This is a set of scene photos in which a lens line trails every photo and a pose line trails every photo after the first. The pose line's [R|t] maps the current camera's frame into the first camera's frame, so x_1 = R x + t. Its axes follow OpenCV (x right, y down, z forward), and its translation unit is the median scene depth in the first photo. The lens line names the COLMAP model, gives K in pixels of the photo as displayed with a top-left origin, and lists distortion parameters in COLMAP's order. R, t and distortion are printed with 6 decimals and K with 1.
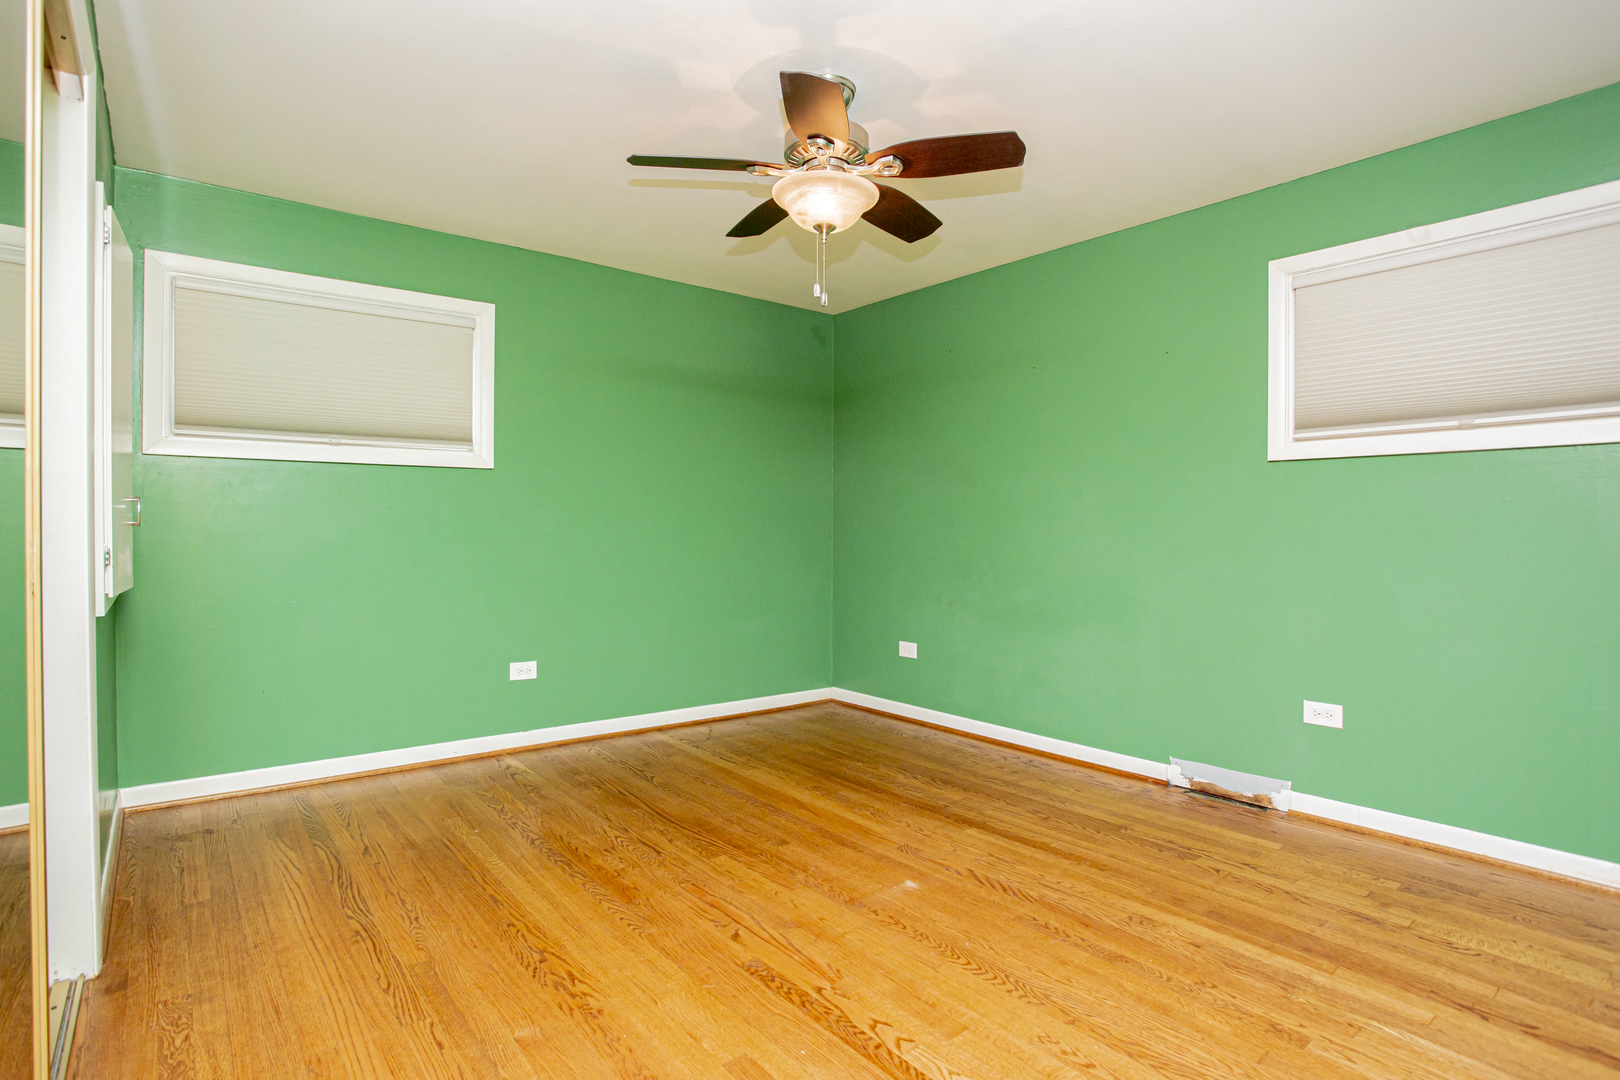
lens RADIAL K [[788.8, 0, 788.2], [0, 788.8, 565.8], [0, 0, 1]] dist [-0.001048, 0.000119]
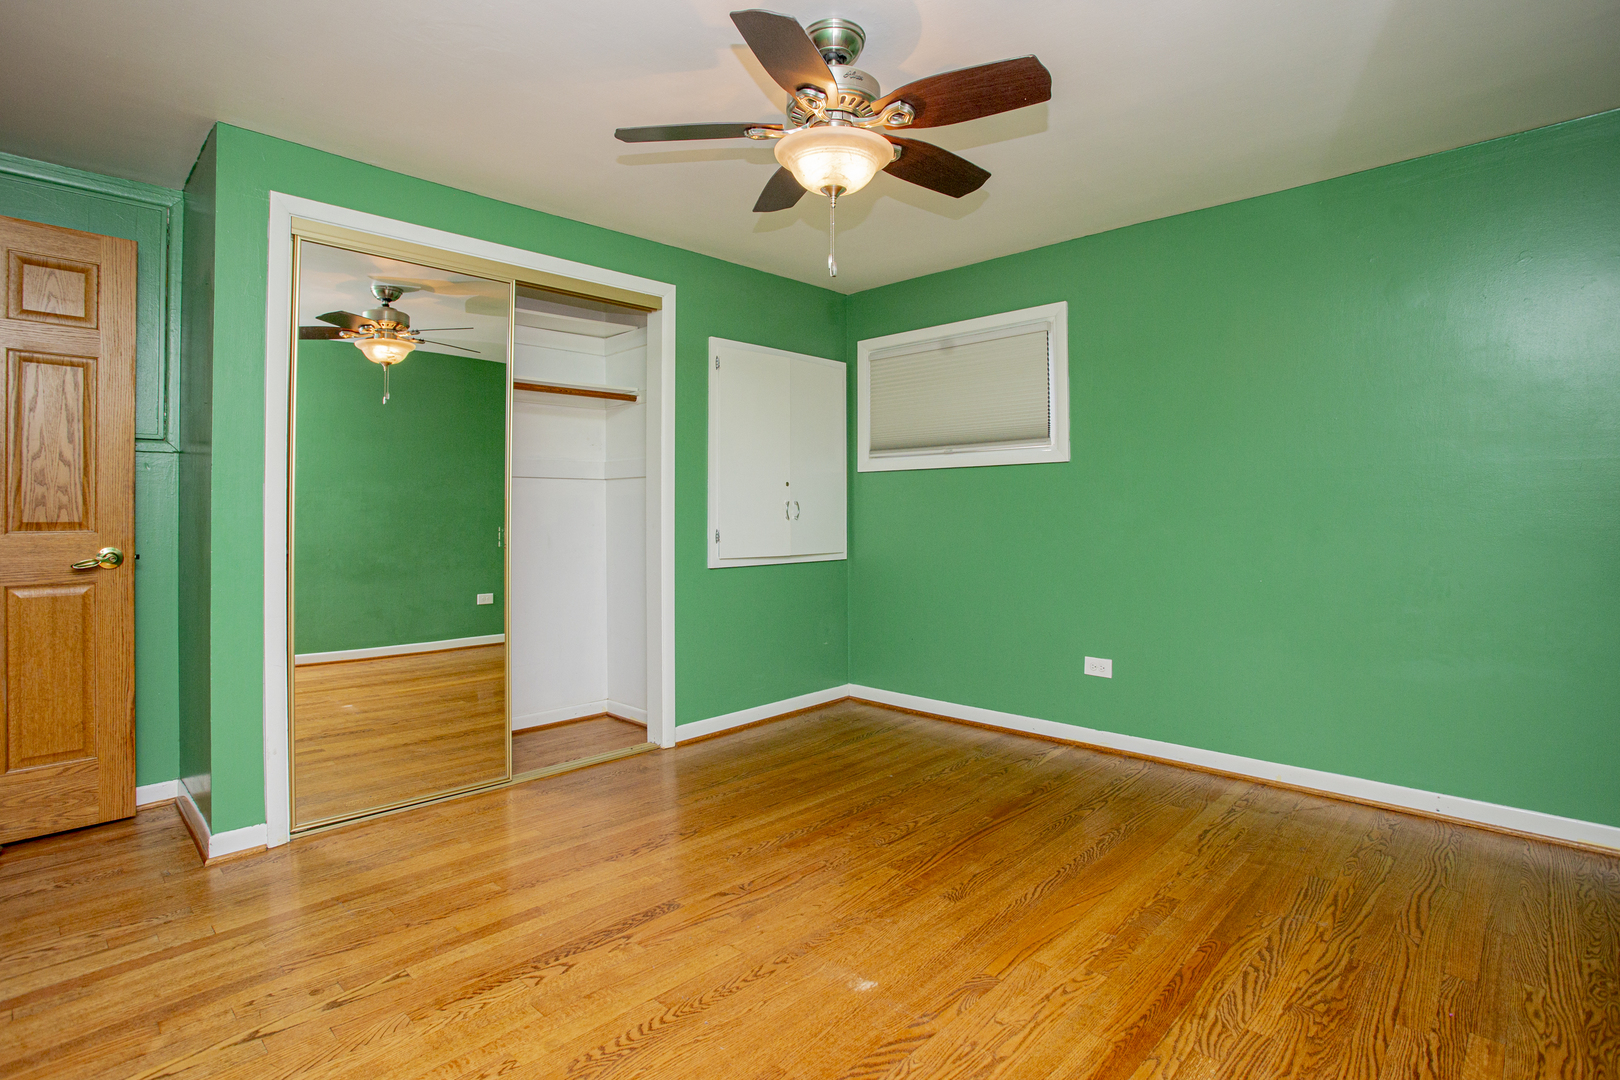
lens RADIAL K [[791.5, 0, 829.0], [0, 791.5, 527.6], [0, 0, 1]] dist [-0.002257, 0.000145]
pose [[0.142851, -0.007258, -0.989718, 0.791243], [-0.022064, 0.999701, -0.010516, -0.026181], [0.989498, 0.023339, 0.142648, 0.733656]]
